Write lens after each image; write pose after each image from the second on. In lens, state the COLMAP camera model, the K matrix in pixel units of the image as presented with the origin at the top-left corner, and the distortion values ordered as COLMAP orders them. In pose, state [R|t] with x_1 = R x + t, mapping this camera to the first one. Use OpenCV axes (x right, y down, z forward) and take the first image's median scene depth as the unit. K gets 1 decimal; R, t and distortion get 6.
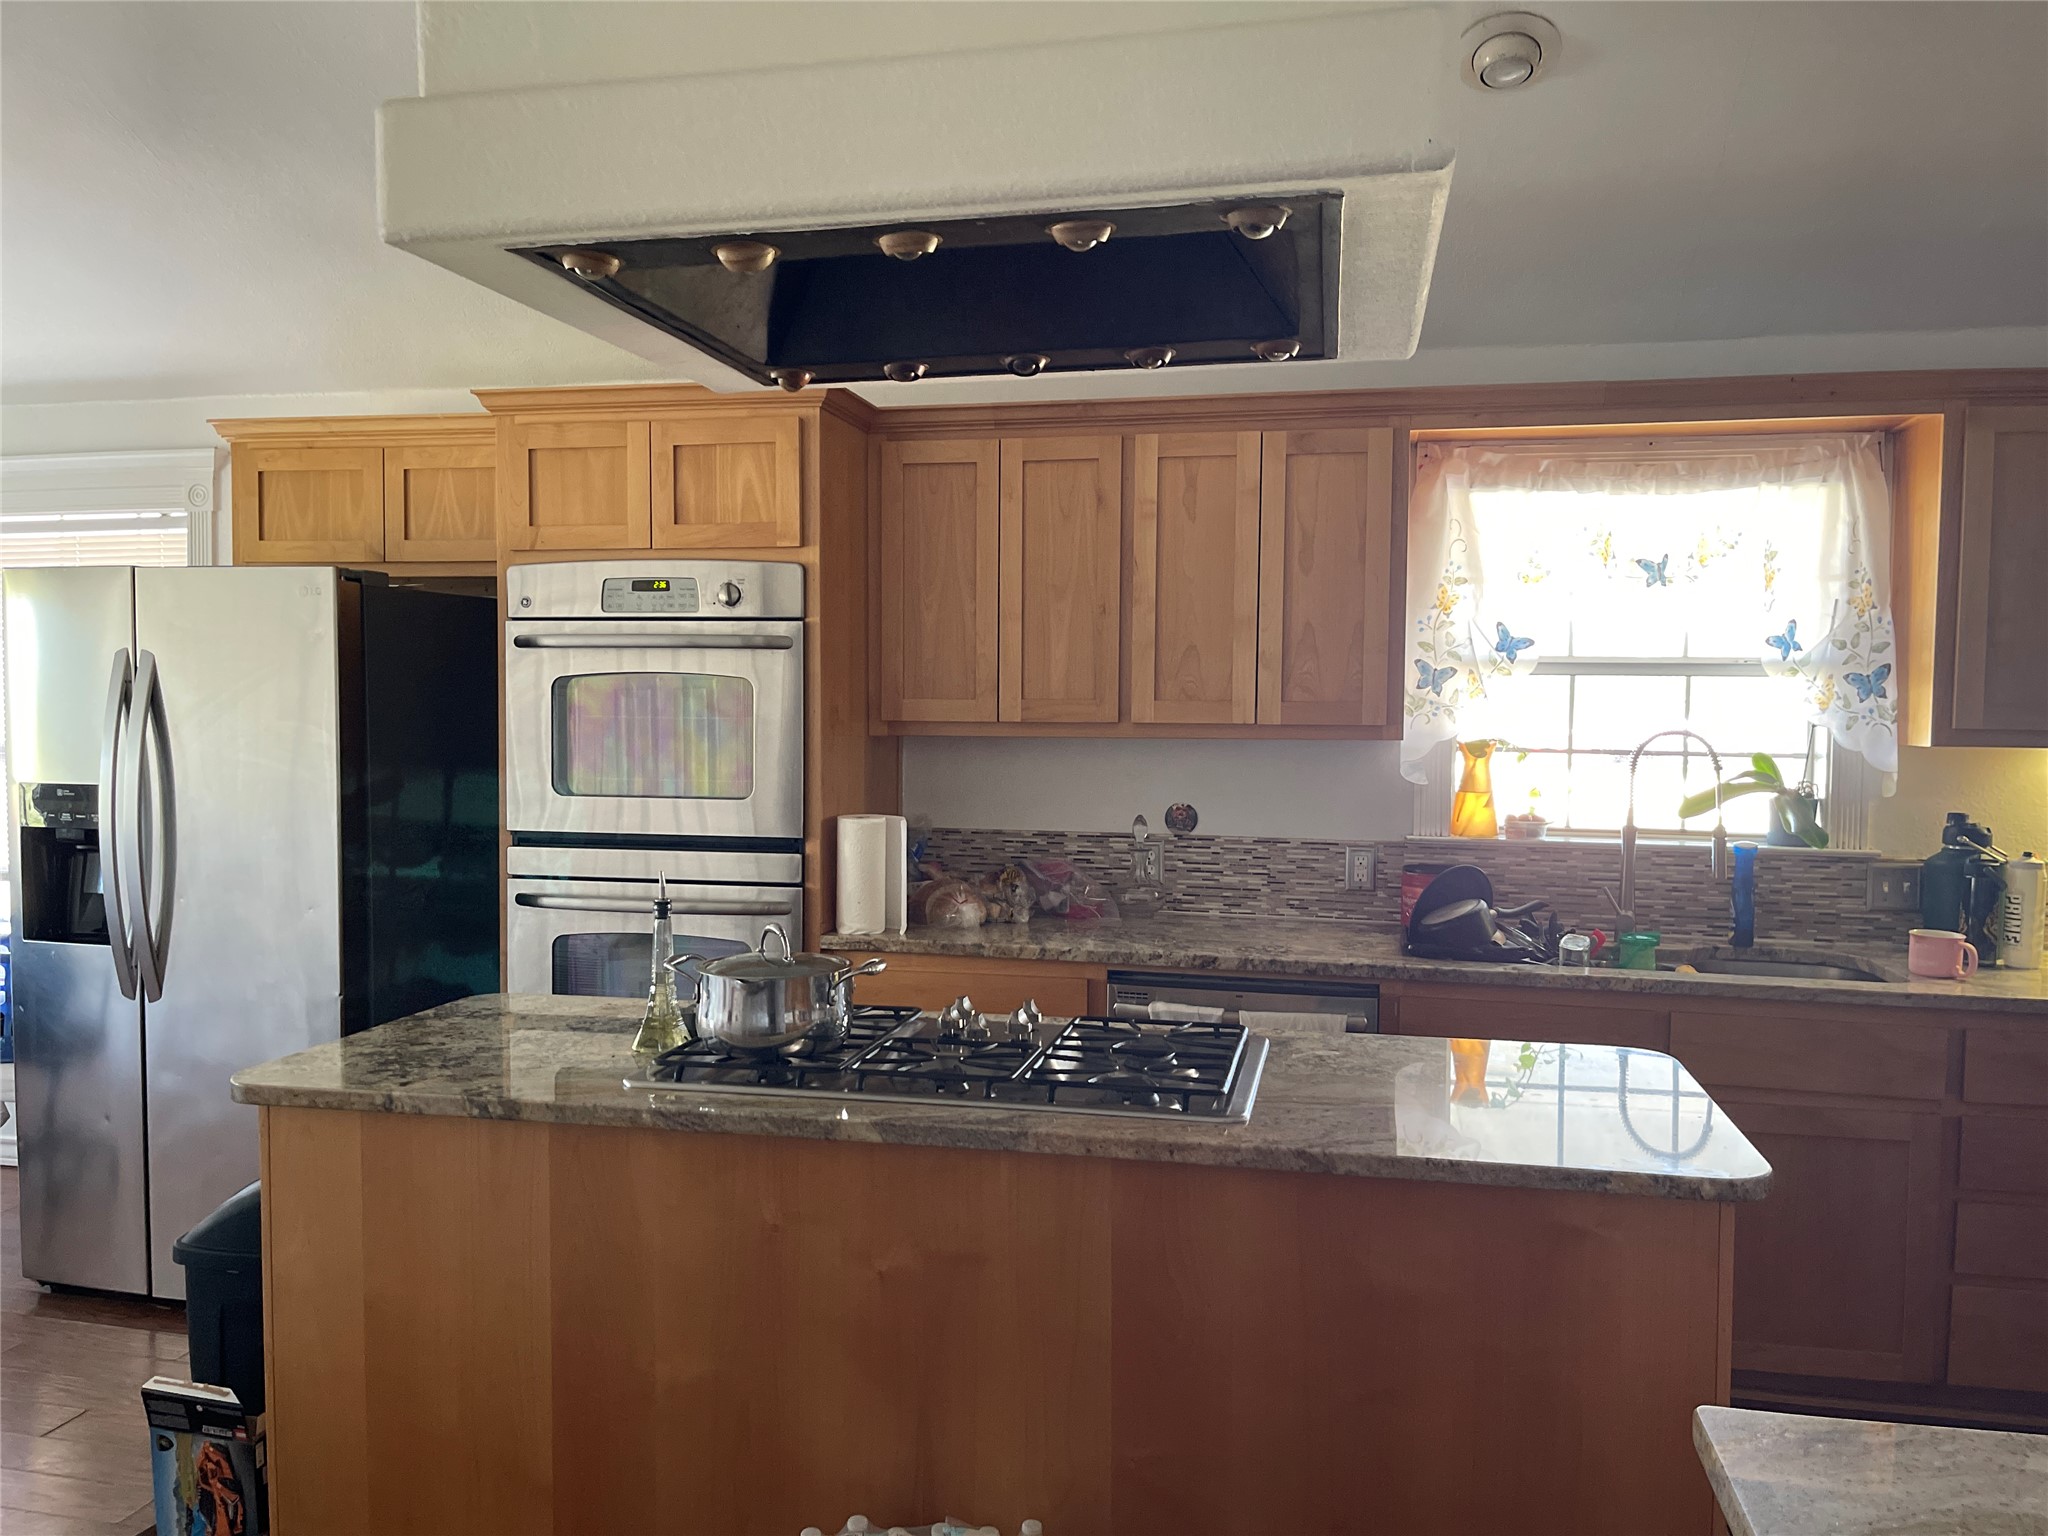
lens RADIAL K [[1553.3, 0, 1034.3], [0, 1553.3, 777.2], [0, 0, 1]] dist [0.056771, -0.036598]
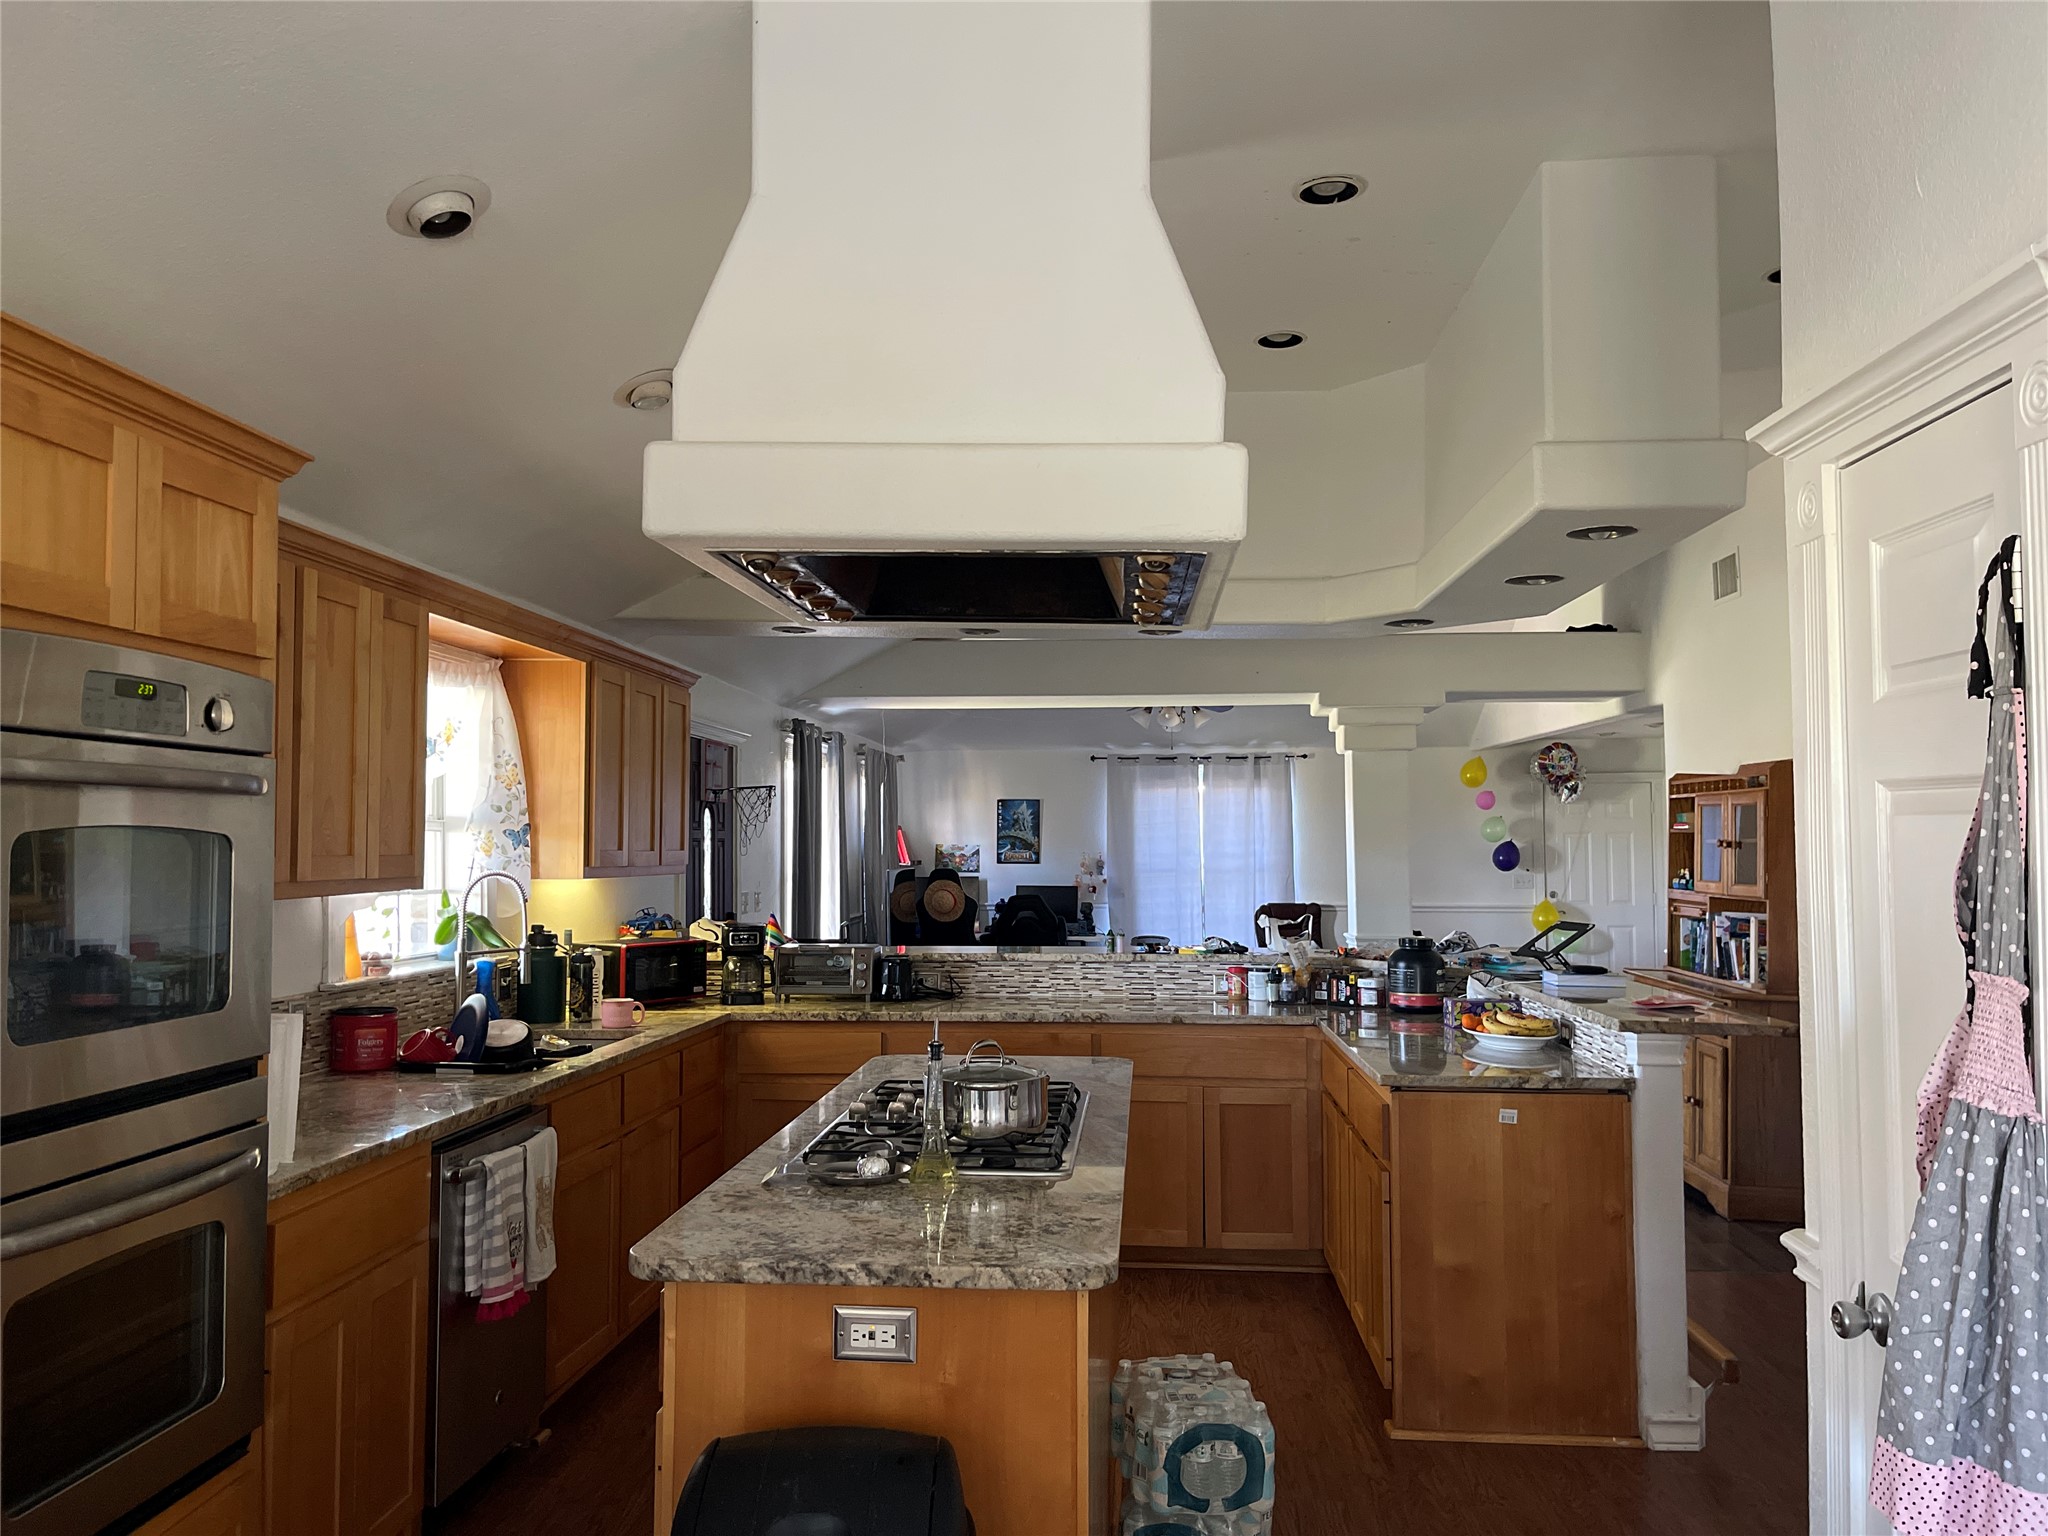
lens RADIAL K [[1553.3, 0, 1000.9], [0, 1553.3, 764.2], [0, 0, 1]] dist [0.056771, -0.036598]
pose [[-0.106121, 0.042176, 0.993458, -0.910139], [0.042739, 0.998370, -0.037820, -0.052926], [-0.993434, 0.038446, -0.107751, 0.714652]]
